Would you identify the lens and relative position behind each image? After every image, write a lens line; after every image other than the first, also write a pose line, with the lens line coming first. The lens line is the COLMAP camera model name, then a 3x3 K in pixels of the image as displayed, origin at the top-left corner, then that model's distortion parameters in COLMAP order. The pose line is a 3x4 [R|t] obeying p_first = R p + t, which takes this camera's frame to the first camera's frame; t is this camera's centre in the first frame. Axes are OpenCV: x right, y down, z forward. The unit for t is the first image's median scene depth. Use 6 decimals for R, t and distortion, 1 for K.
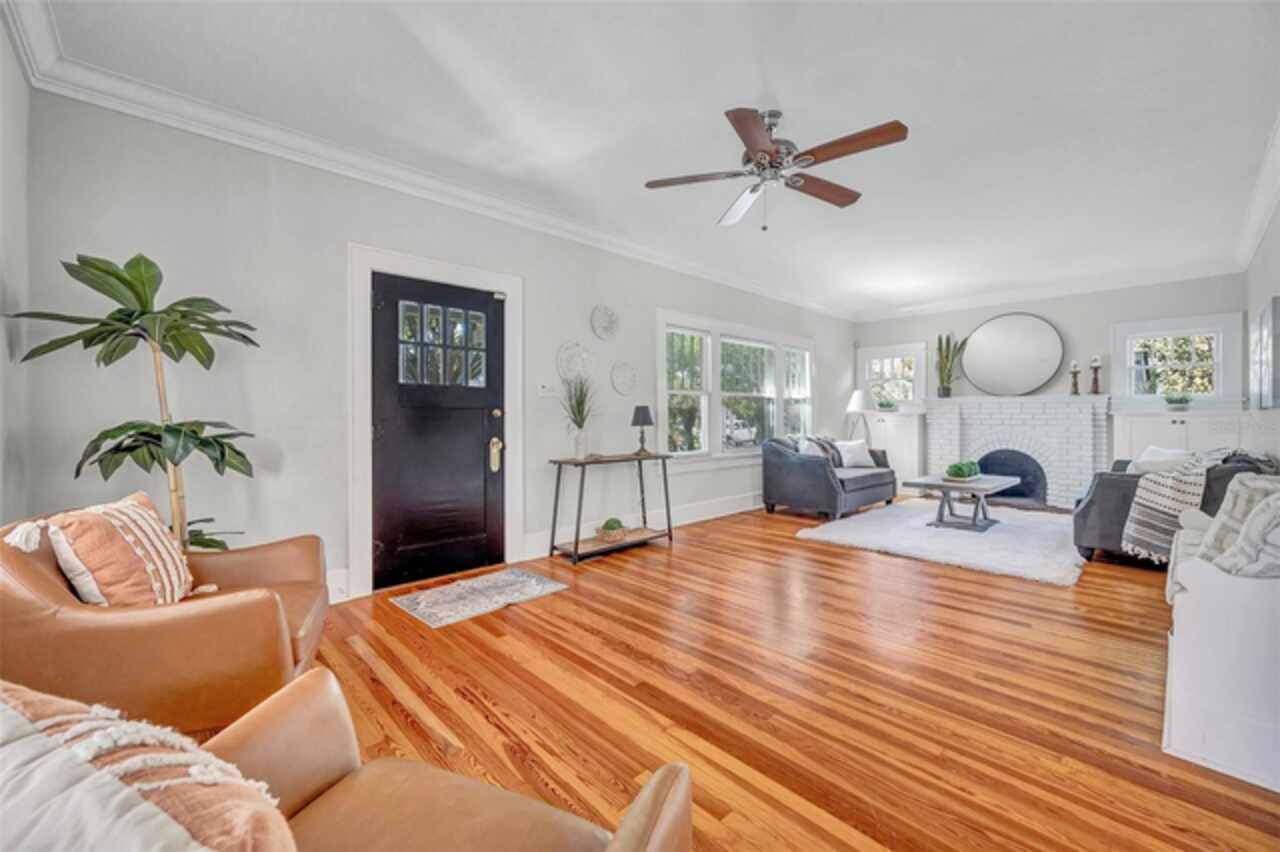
lens RADIAL K [[509.7, 0, 640.0], [0, 509.7, 420.8], [0, 0, 1]] dist [0.000348, 0.000106]
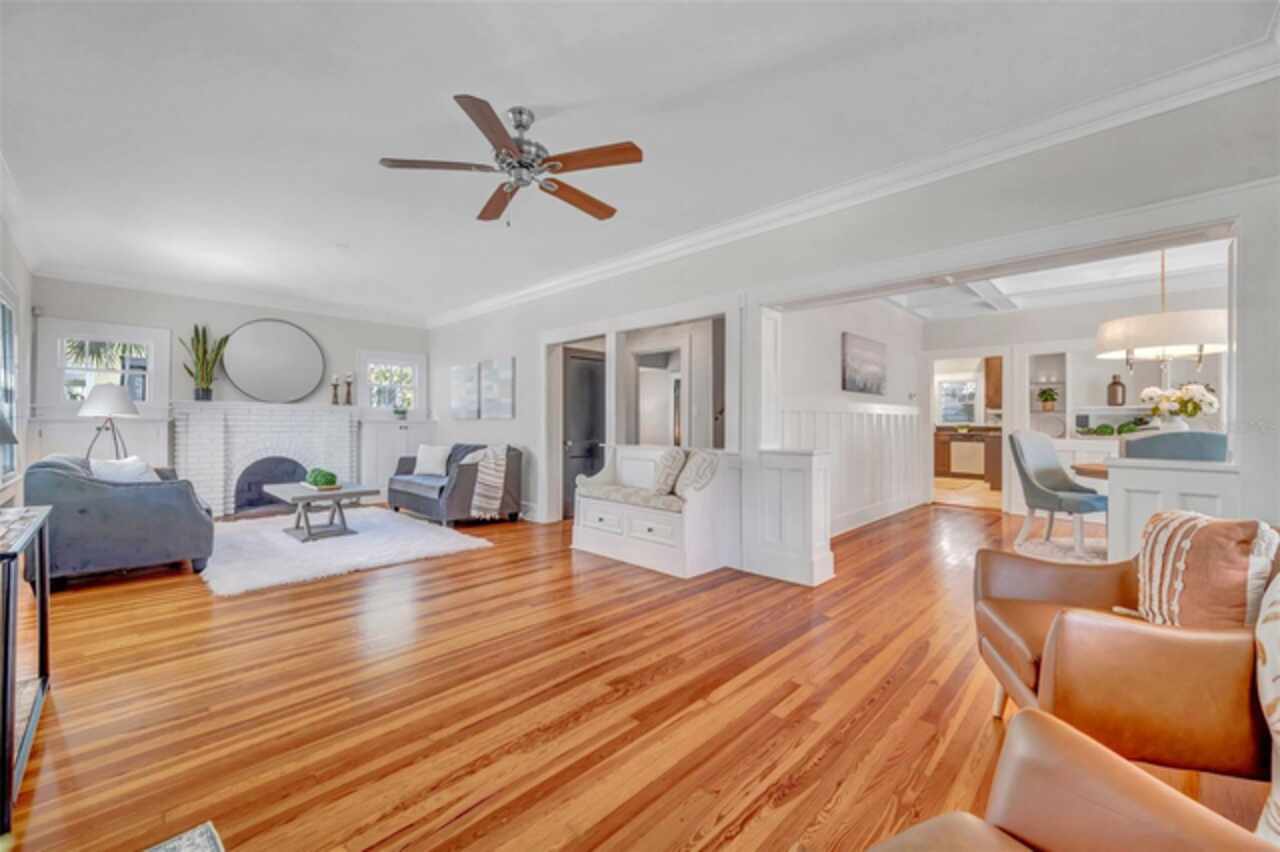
lens RADIAL K [[511.0, 0, 640.0], [0, 511.0, 426.0], [0, 0, 1]] dist [0.000227, -0.000016]
pose [[-0.041318, -0.003443, 0.999140, -0.521096], [0.006174, 0.999974, 0.003701, -0.004678], [-0.999127, 0.006322, -0.041295, 0.589202]]
